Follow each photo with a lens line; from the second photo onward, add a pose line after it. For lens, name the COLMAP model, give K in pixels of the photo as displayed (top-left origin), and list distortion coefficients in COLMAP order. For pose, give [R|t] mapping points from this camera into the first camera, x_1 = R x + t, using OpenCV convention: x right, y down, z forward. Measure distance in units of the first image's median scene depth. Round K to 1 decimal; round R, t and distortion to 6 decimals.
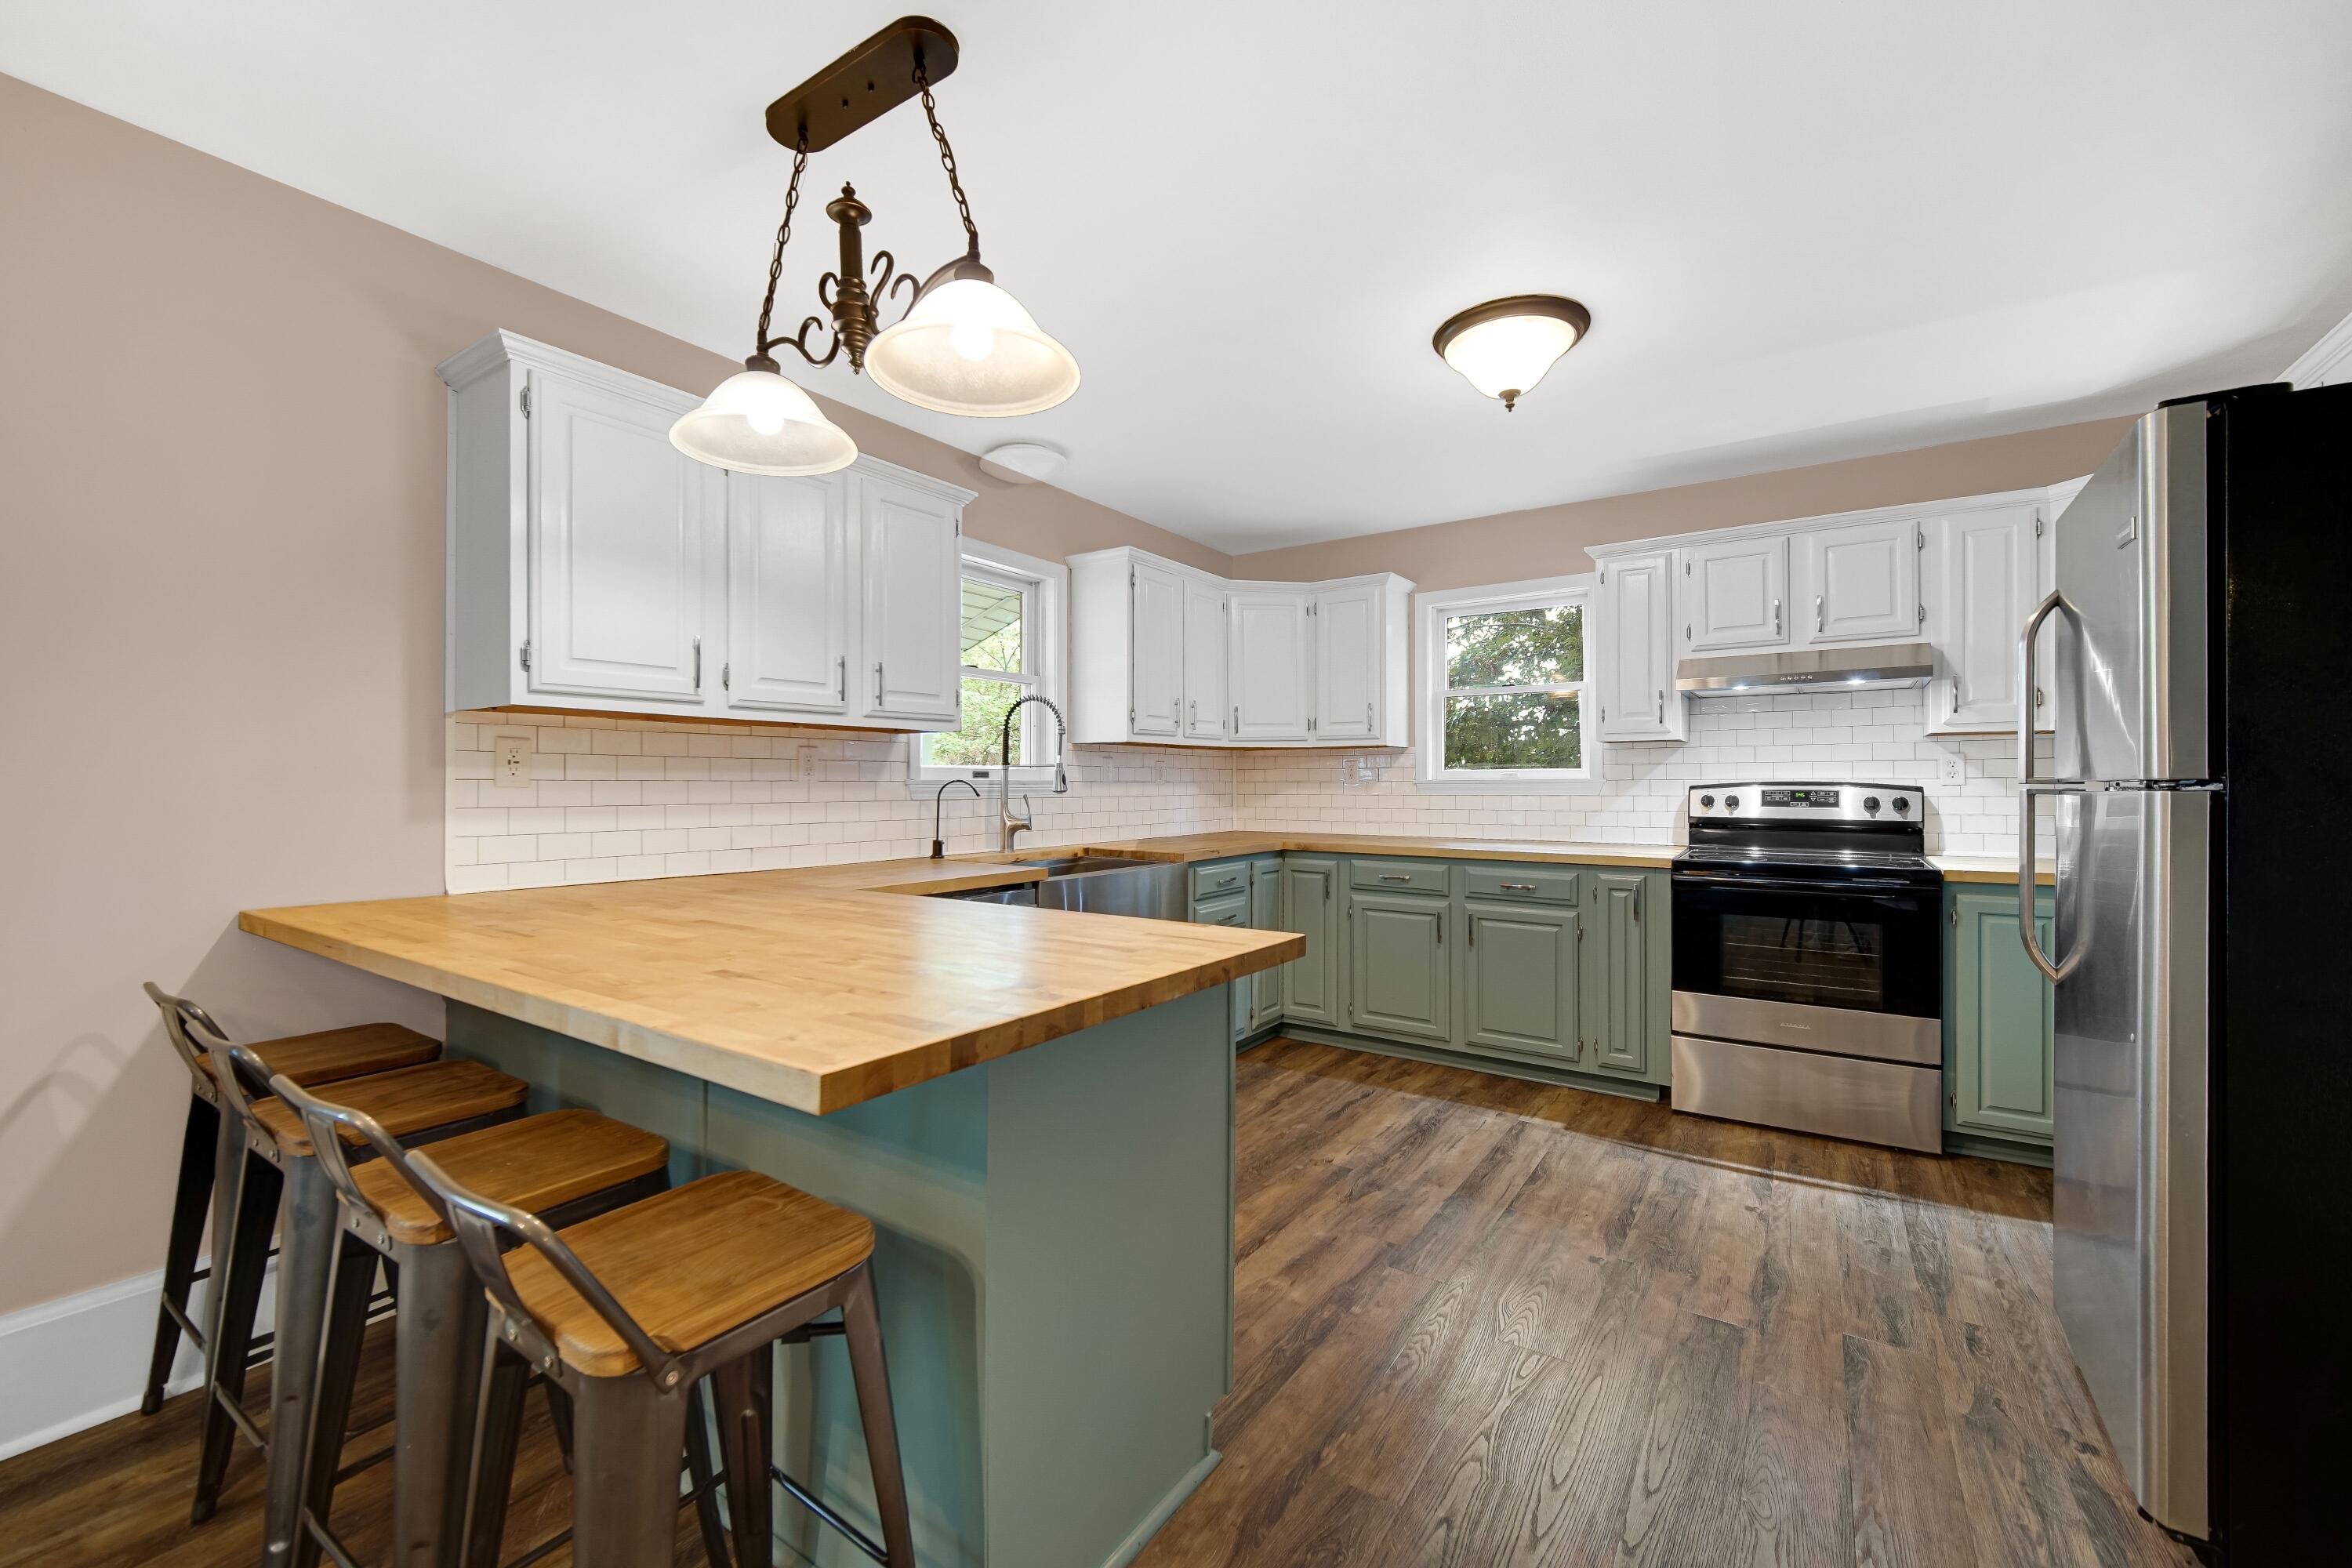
lens RADIAL K [[939.2, 0, 1172.2], [0, 939.2, 780.0], [0, 0, 1]] dist [-0.003285, -0.000044]
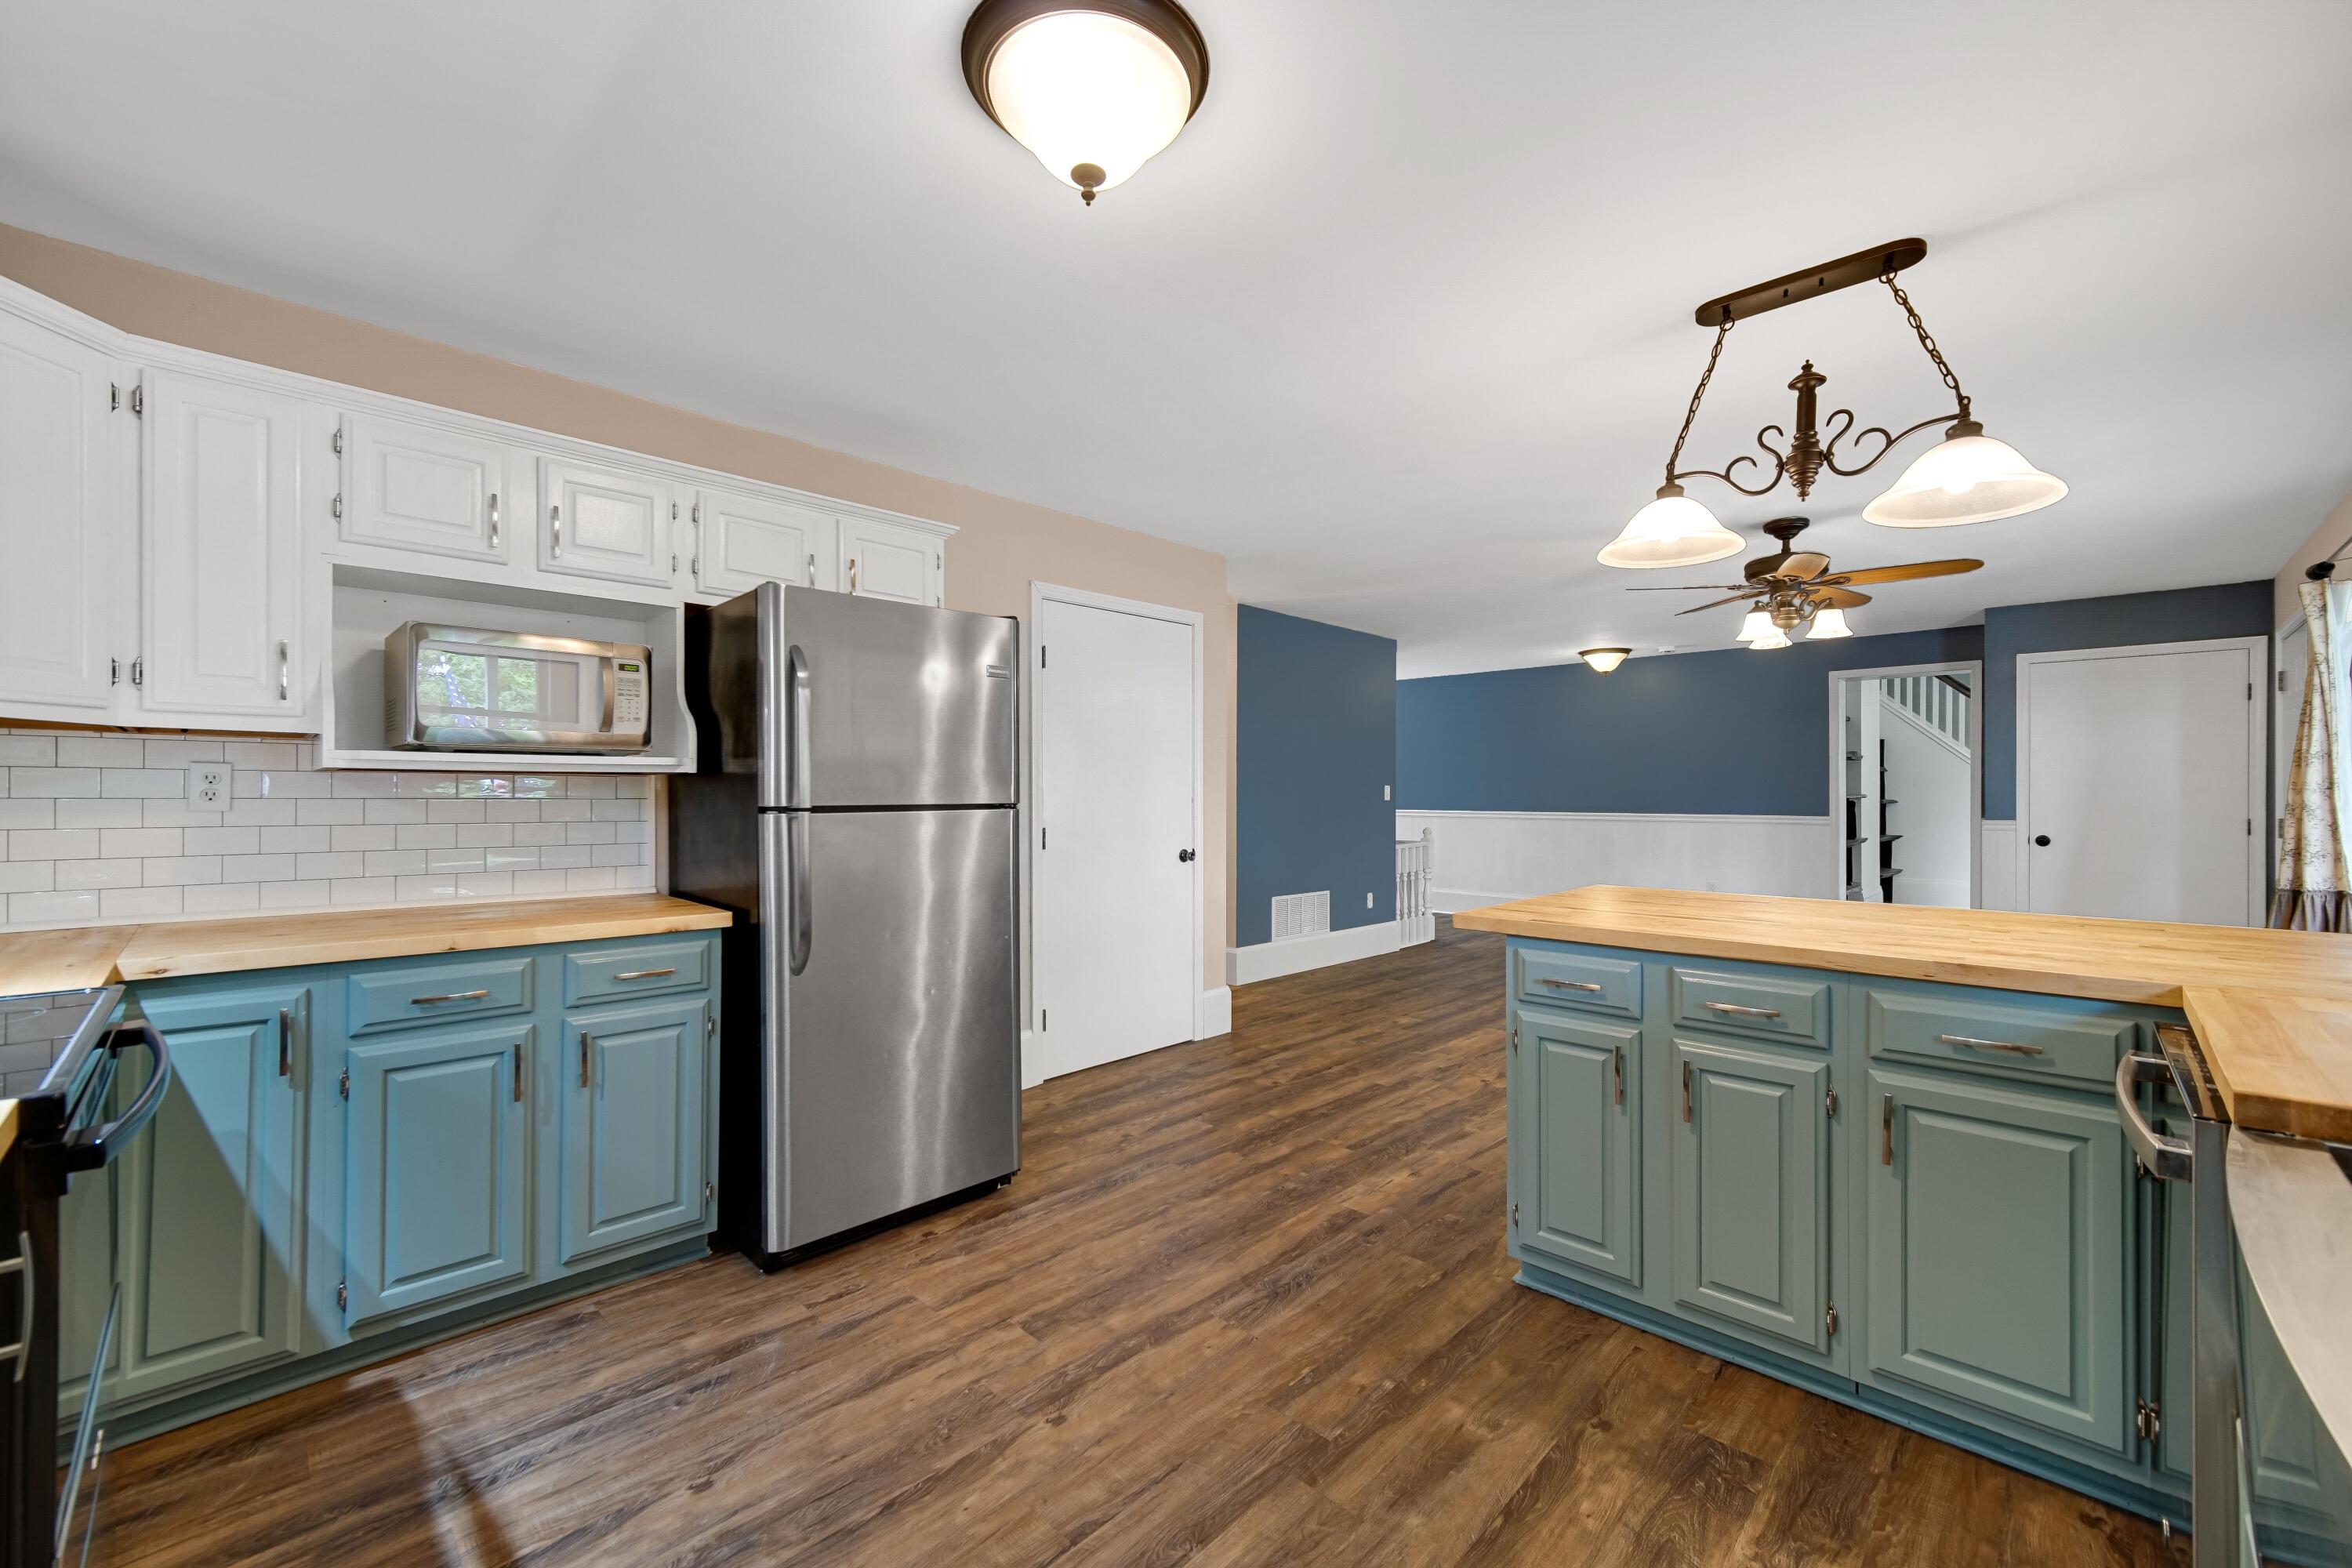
lens RADIAL K [[939.2, 0, 1173.1], [0, 939.2, 787.1], [0, 0, 1]] dist [-0.003285, -0.000044]
pose [[-0.984088, -0.000502, 0.177680, 0.144583], [-0.002439, 0.999940, -0.010681, -0.005133], [-0.177664, -0.010945, -0.984030, 1.170174]]
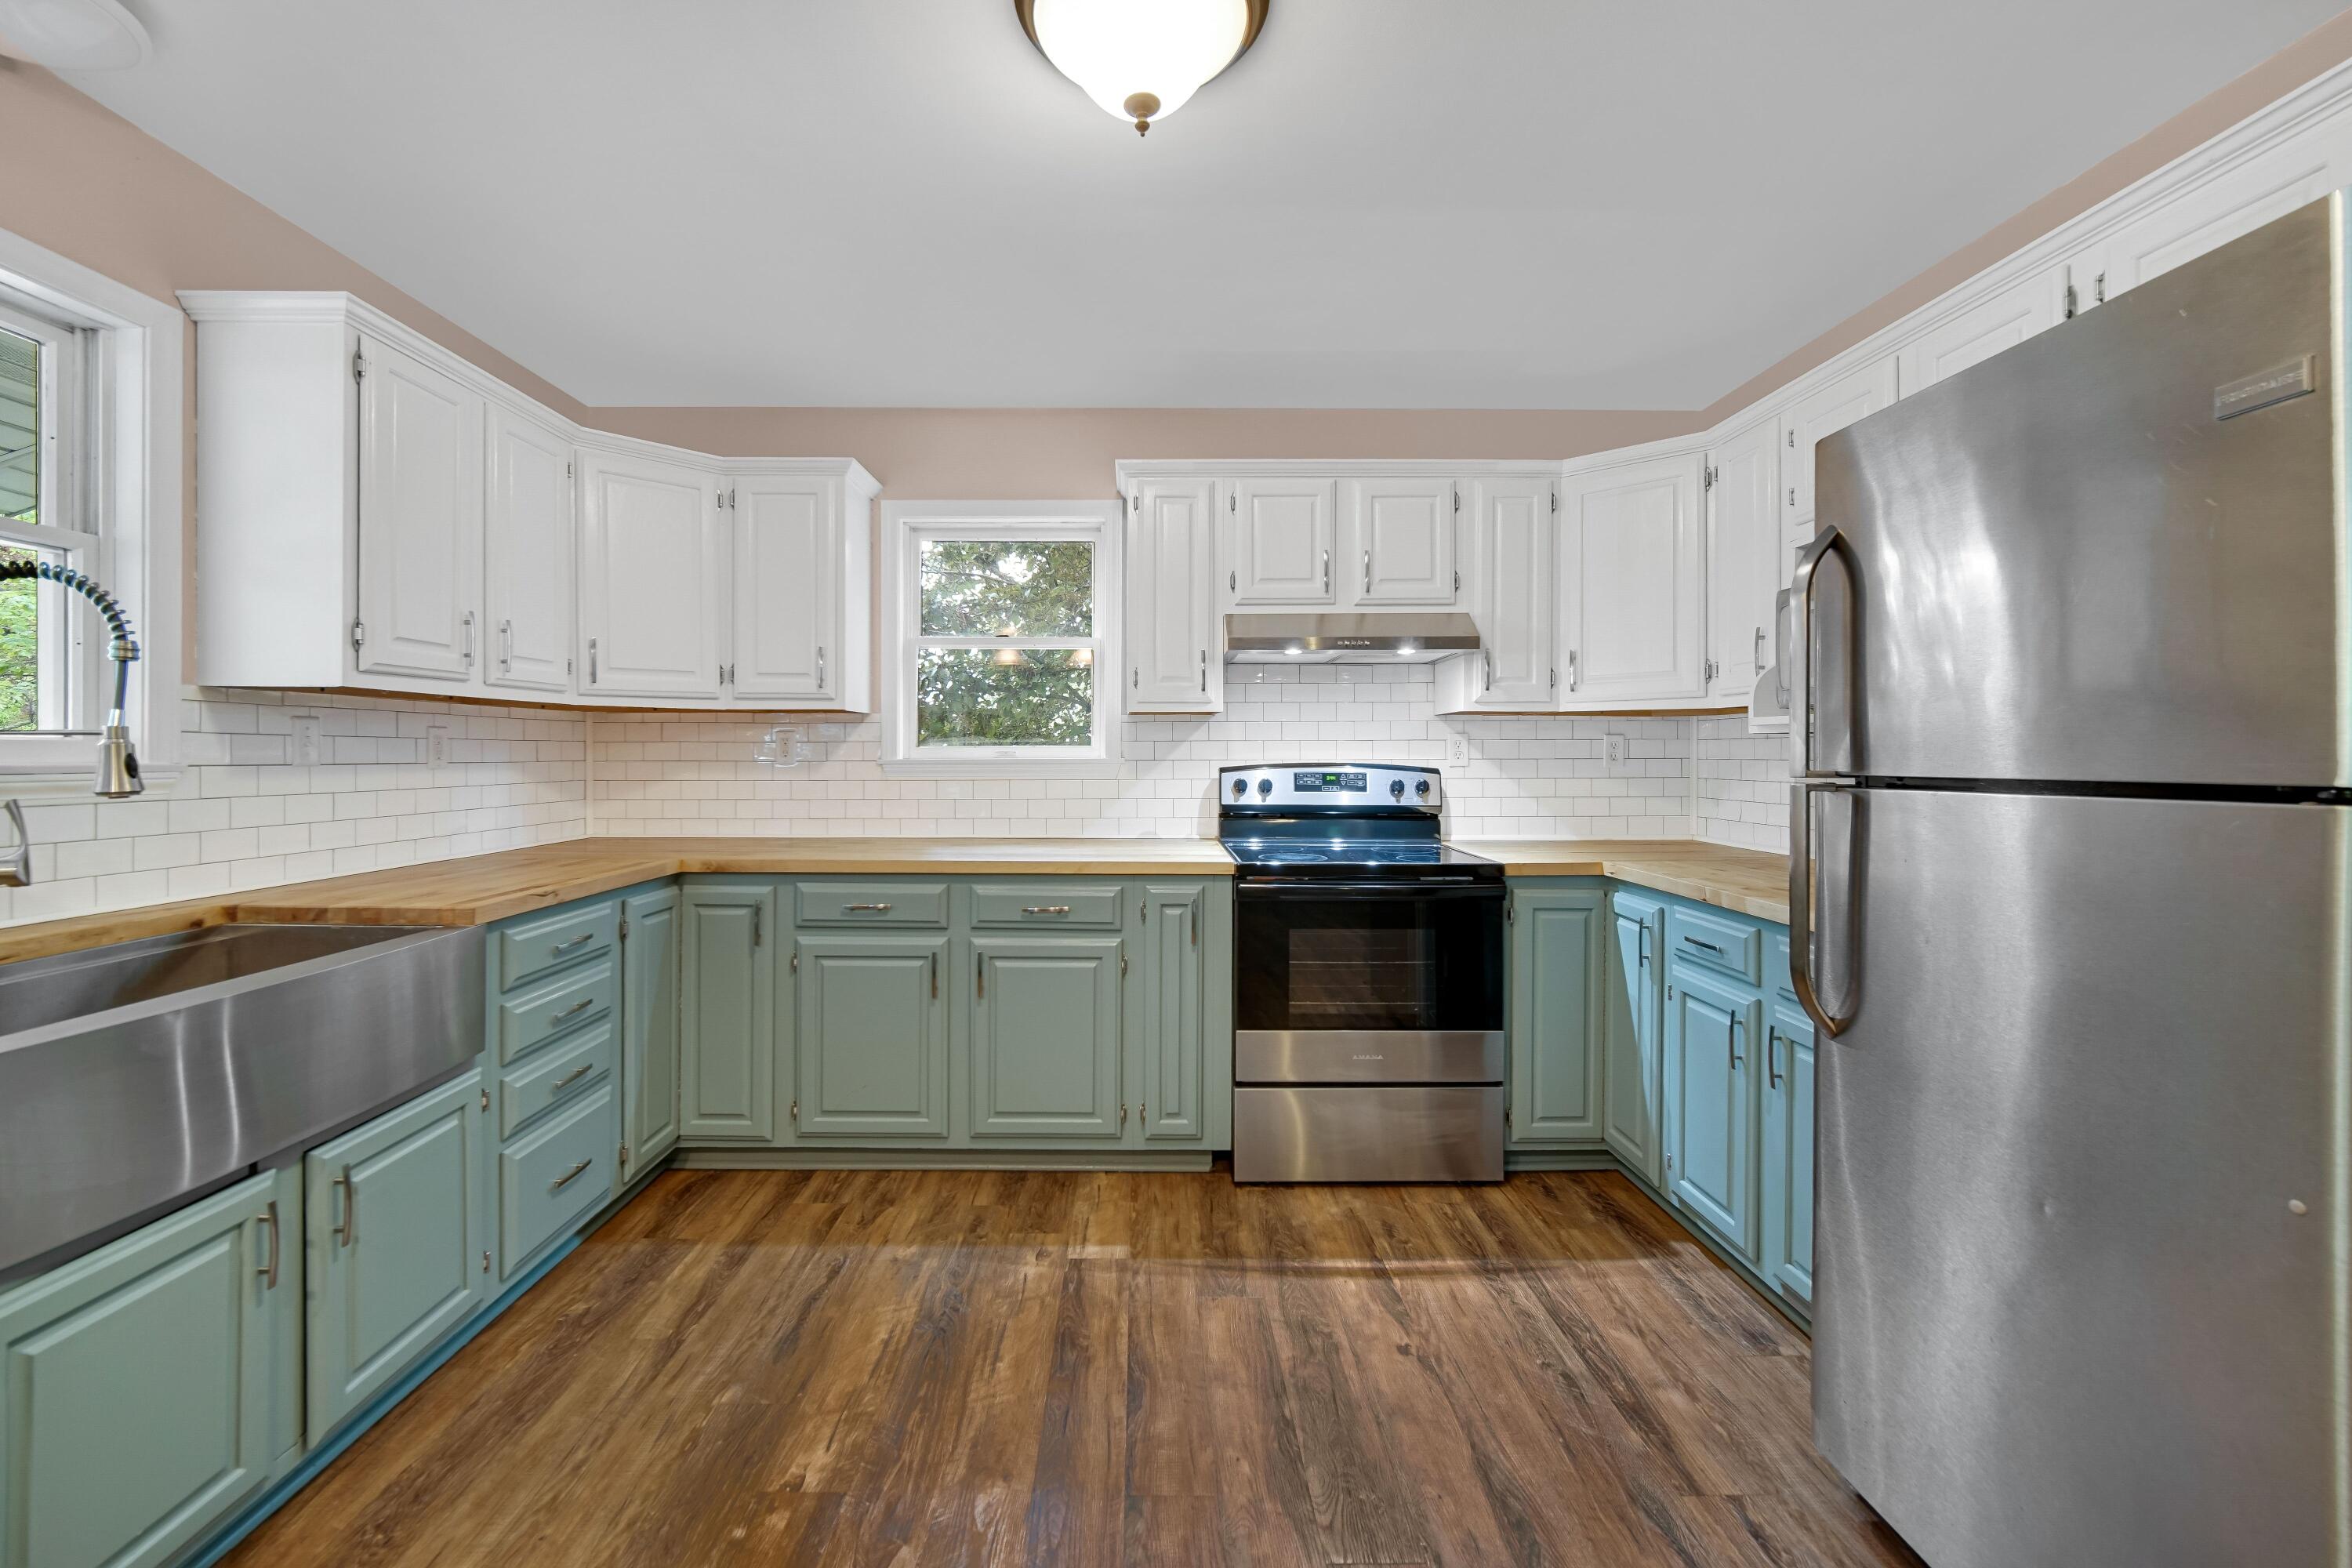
lens RADIAL K [[939.2, 0, 1145.6], [0, 939.2, 754.1], [0, 0, 1]] dist [-0.003285, -0.000044]
pose [[0.823561, 0.002069, 0.567224, 0.023584], [-0.003927, 0.999990, 0.002053, -0.008032], [-0.567214, -0.003918, 0.823561, 0.381276]]
